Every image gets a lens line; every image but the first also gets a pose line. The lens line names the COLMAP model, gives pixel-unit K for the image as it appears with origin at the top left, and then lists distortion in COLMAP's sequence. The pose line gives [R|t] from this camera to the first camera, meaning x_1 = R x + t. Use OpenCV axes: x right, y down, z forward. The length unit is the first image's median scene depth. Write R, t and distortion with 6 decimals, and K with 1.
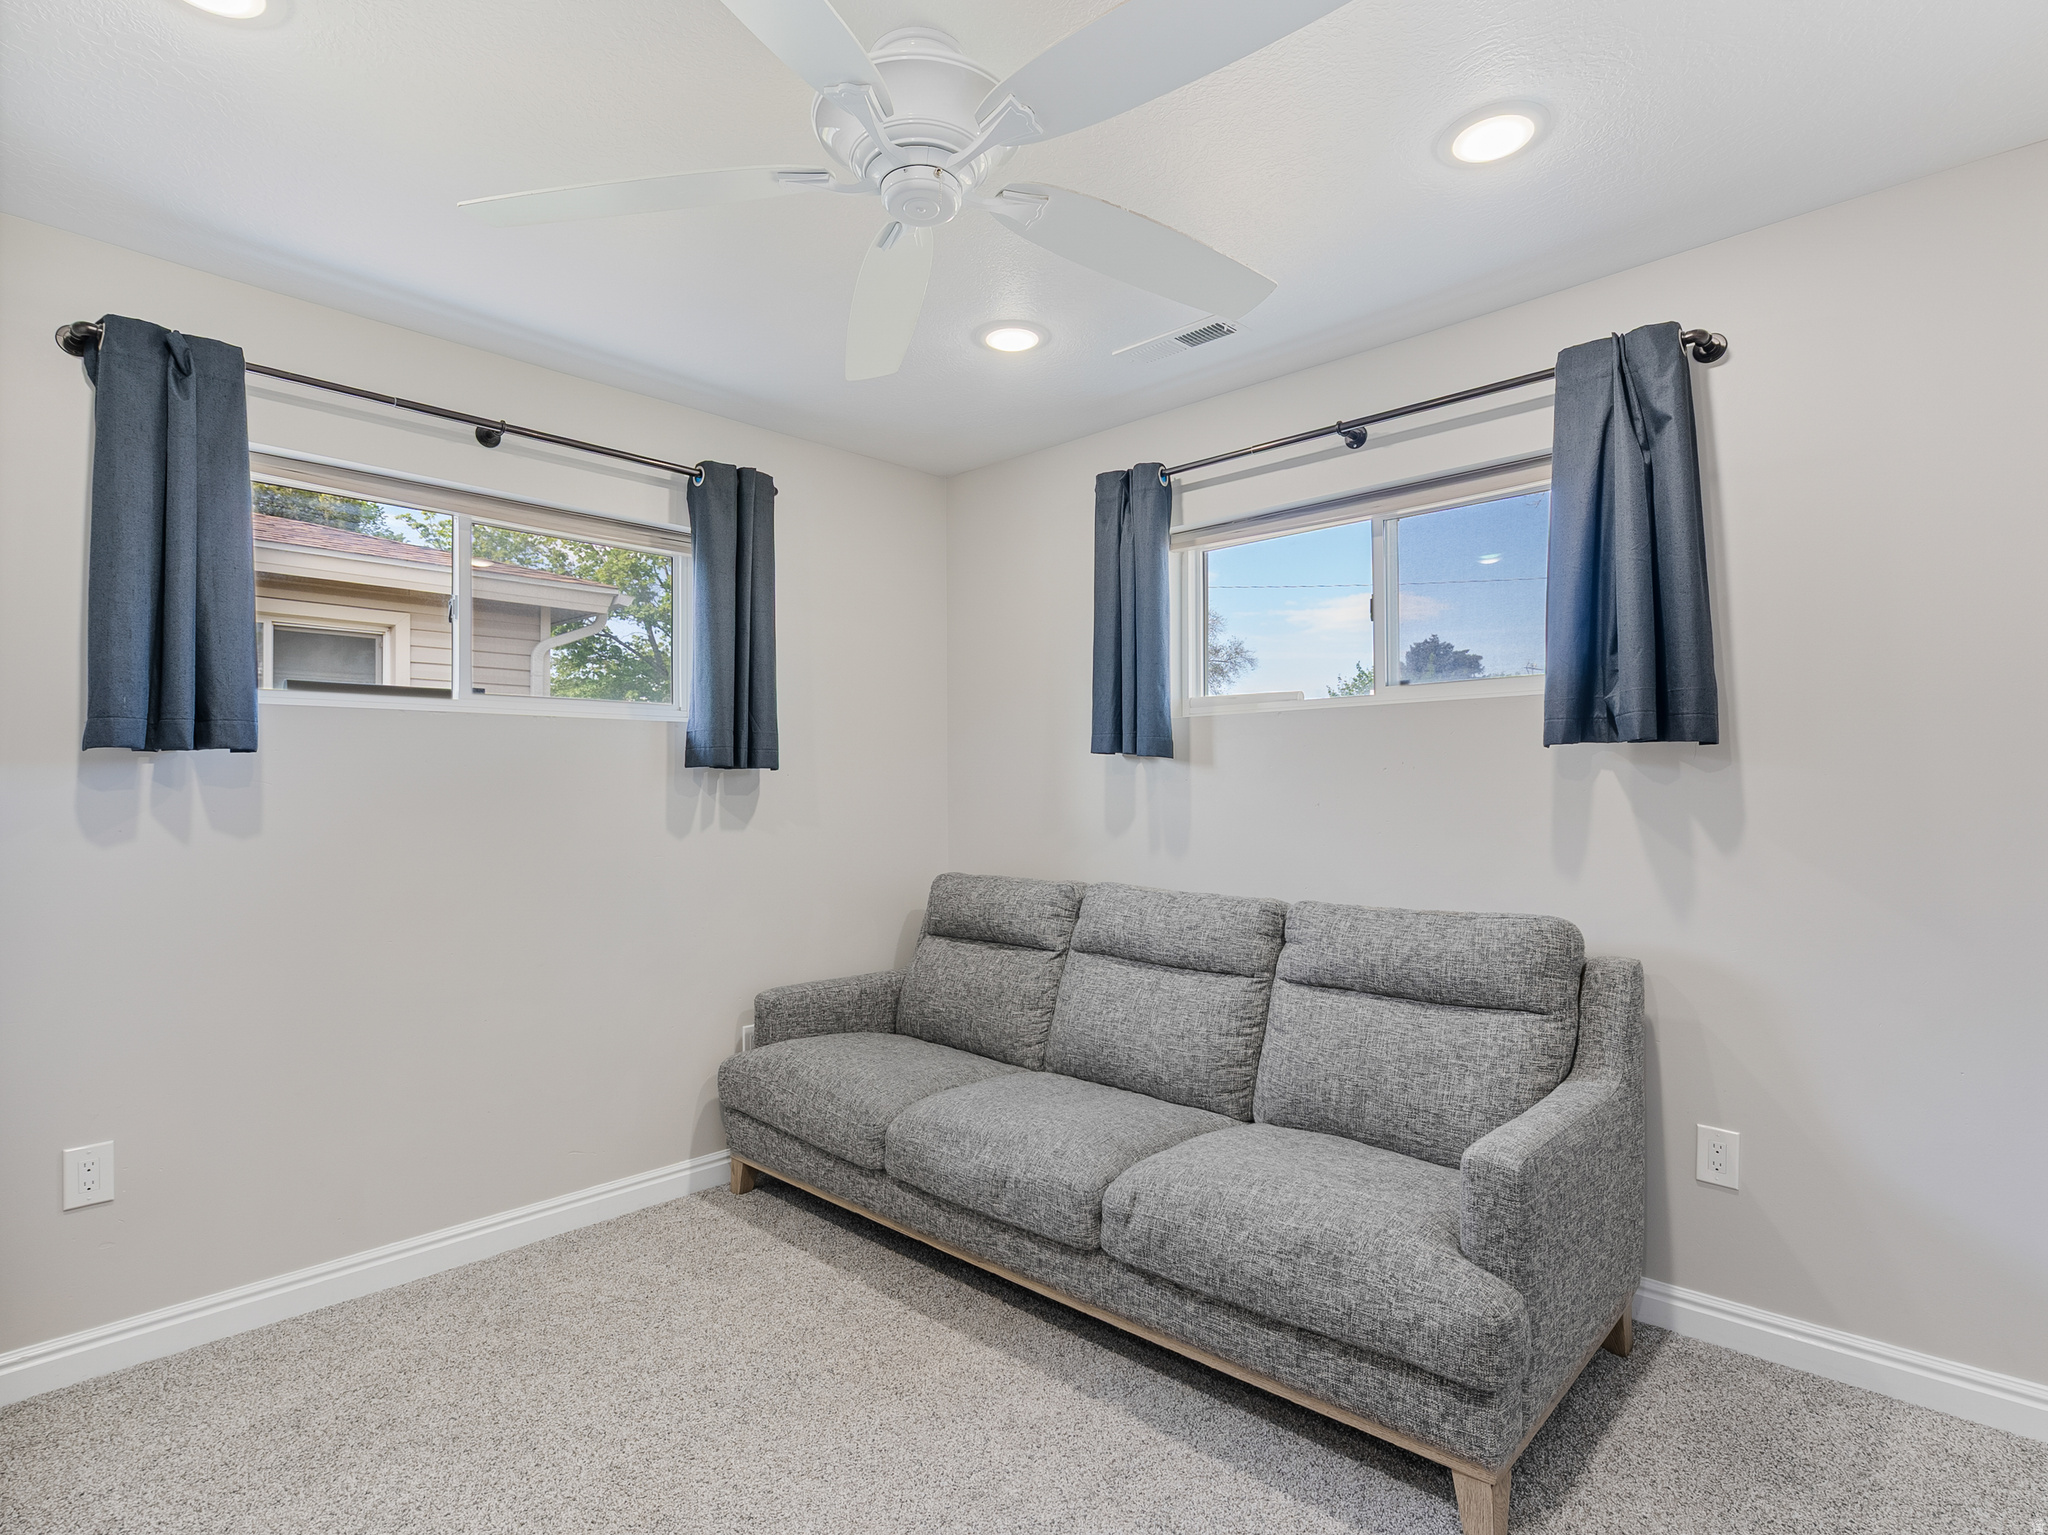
lens RADIAL K [[1040.5, 0, 985.1], [0, 1040.5, 771.4], [0, 0, 1]] dist [-0.008519, 0.004375]
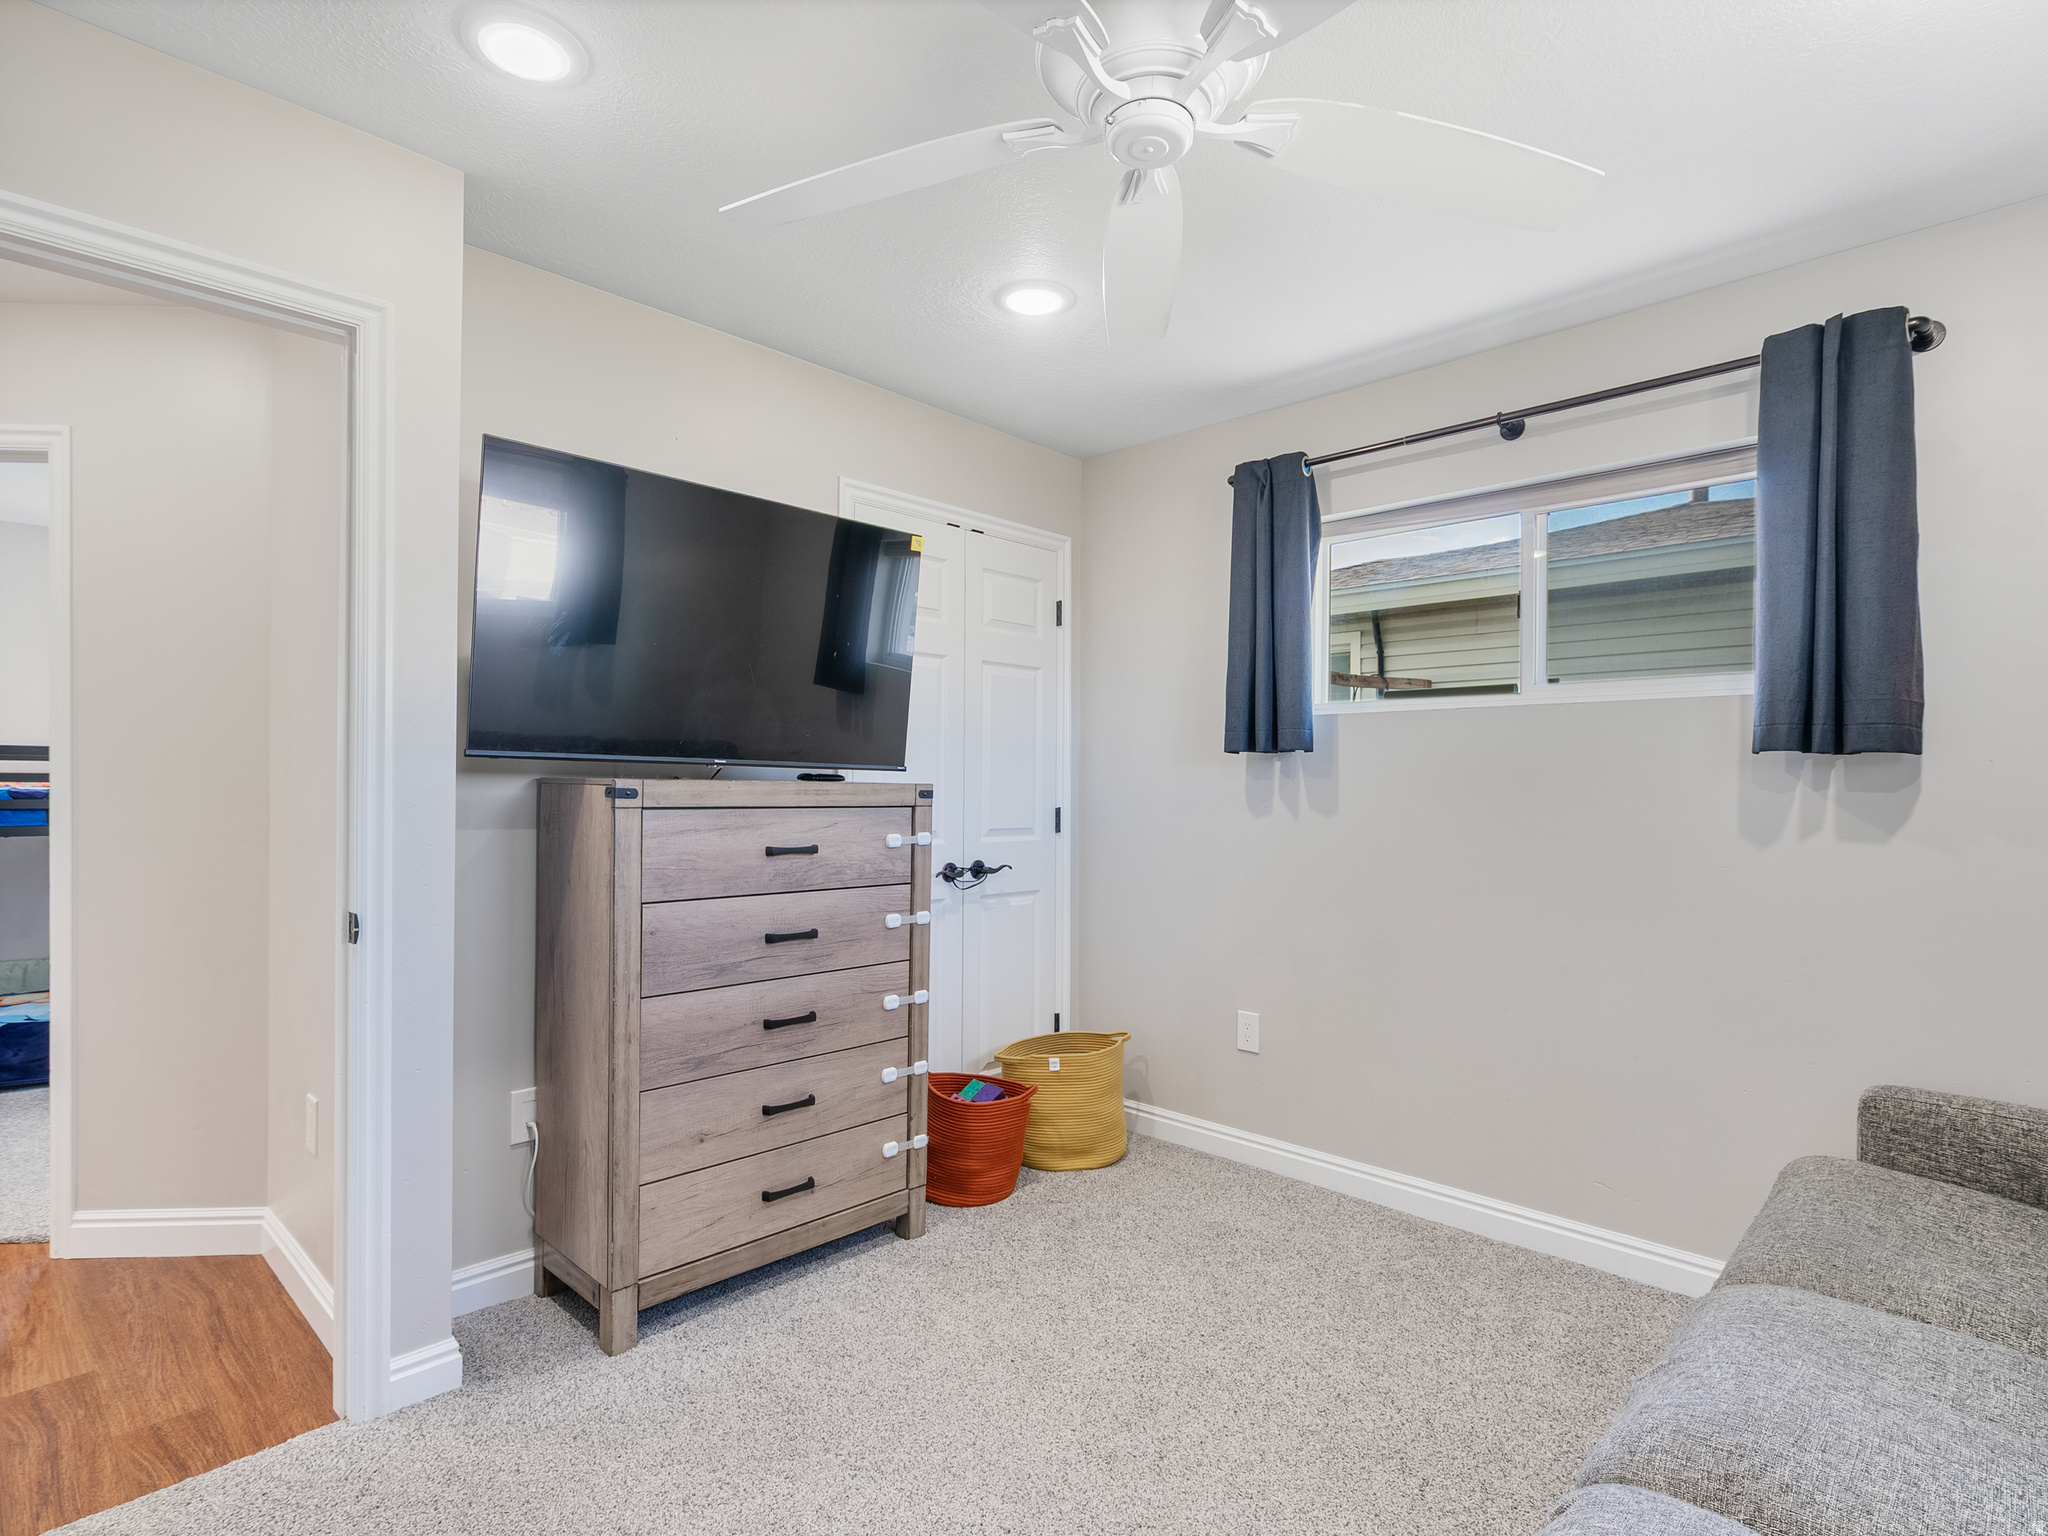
lens RADIAL K [[1040.5, 0, 1032.3], [0, 1040.5, 765.4], [0, 0, 1]] dist [-0.008519, 0.004375]
pose [[0.016627, -0.001500, -0.999861, 0.514422], [0.020661, 0.999786, -0.001157, -0.006293], [0.999648, -0.020638, 0.016655, 0.513773]]
